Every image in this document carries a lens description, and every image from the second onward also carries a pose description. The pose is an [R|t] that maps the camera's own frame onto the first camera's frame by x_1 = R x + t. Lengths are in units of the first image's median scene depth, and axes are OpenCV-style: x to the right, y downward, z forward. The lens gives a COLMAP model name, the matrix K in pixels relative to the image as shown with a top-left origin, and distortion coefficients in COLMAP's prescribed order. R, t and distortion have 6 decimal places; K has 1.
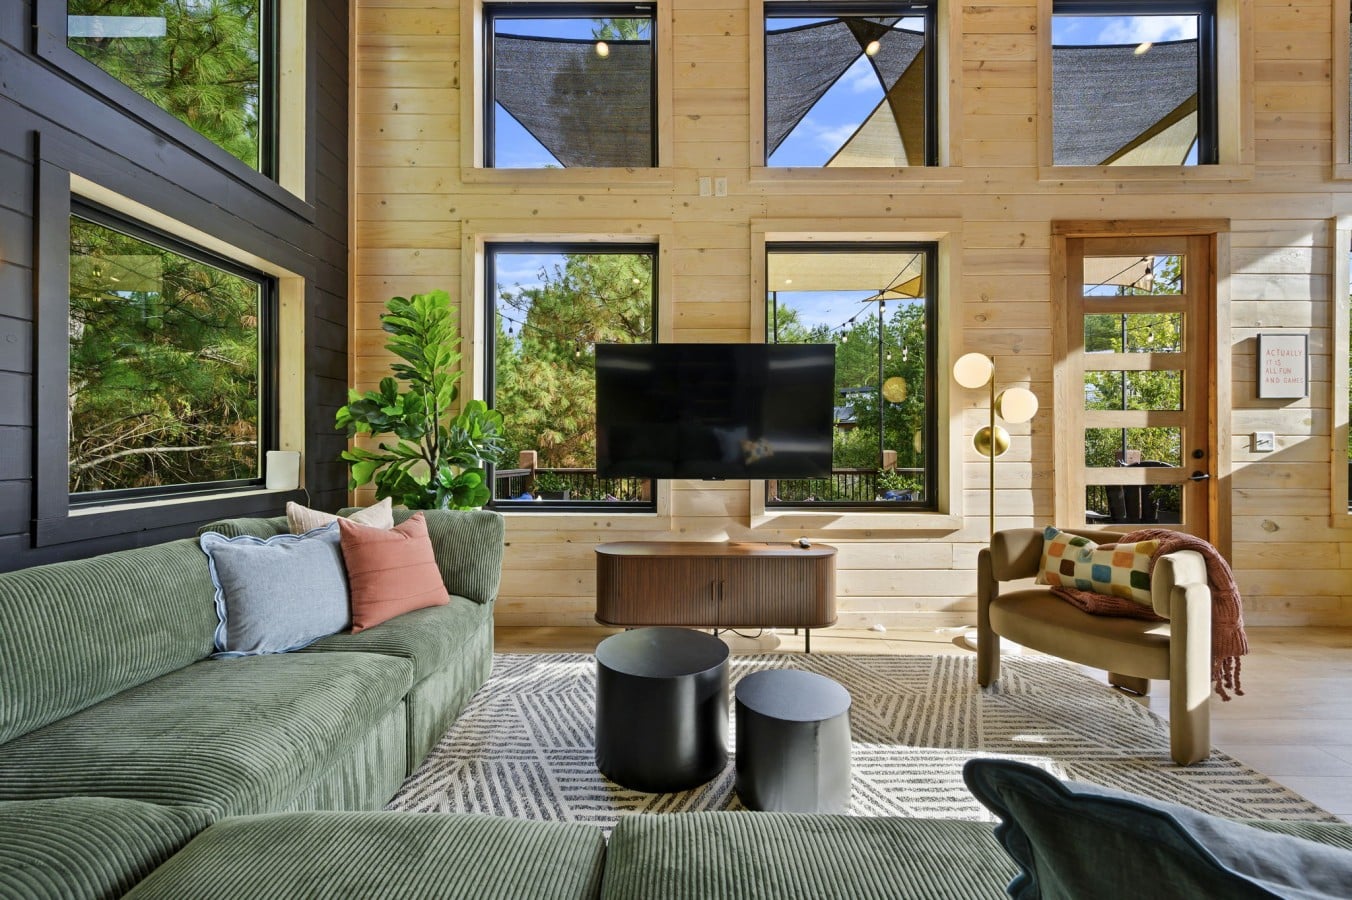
lens RADIAL K [[533.5, 0, 679.7], [0, 533.5, 445.2], [0, 0, 1]] dist [-0.001035, -0.000045]
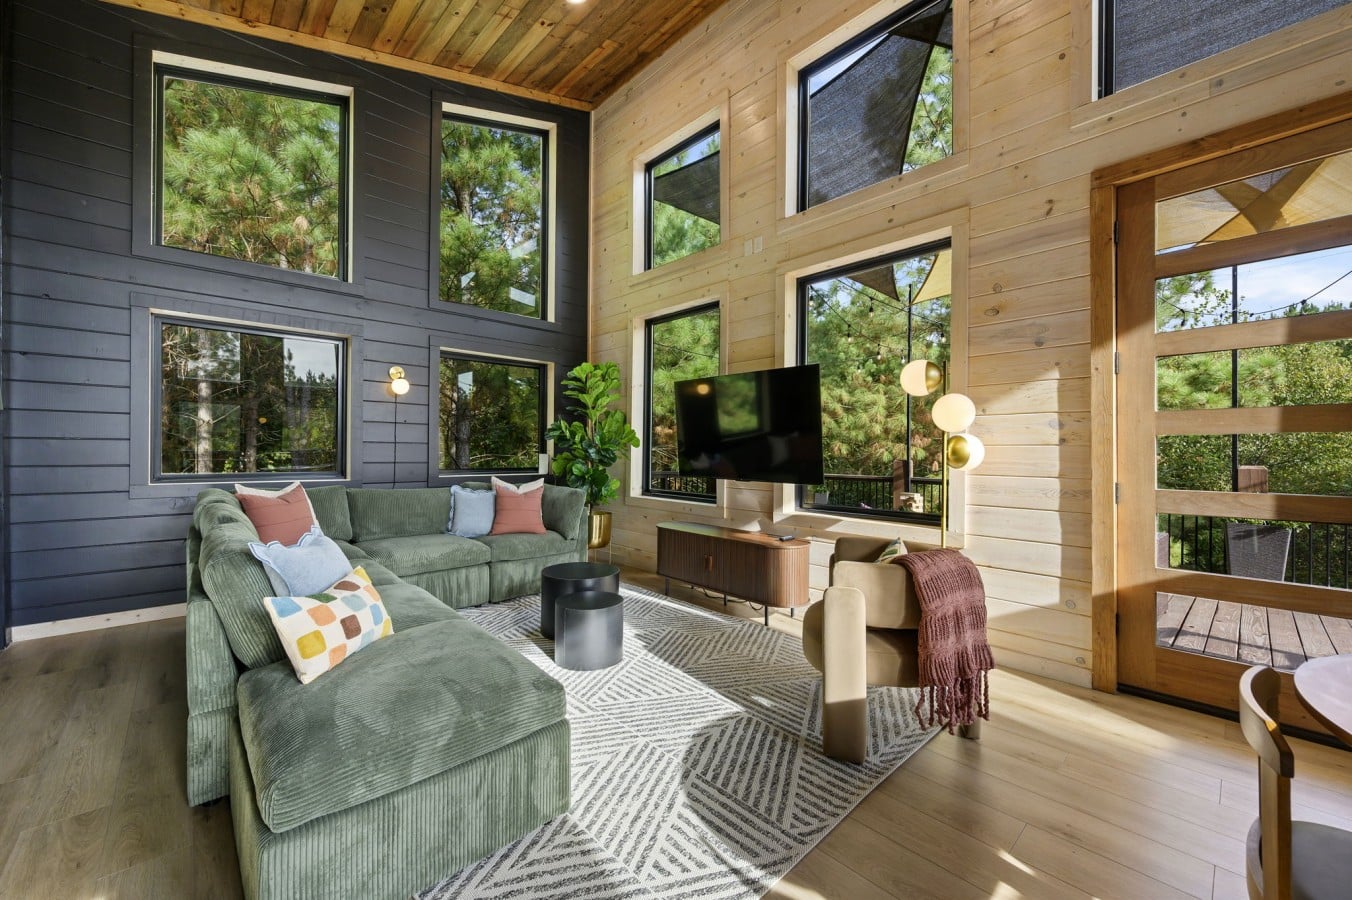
lens RADIAL K [[533.5, 0, 684.3], [0, 533.5, 448.3], [0, 0, 1]] dist [-0.001035, -0.000045]
pose [[0.689680, 0.003045, -0.724108, 0.857256], [-0.007385, 0.999969, -0.002829, -0.006810], [0.724077, 0.007299, 0.689680, 0.026278]]
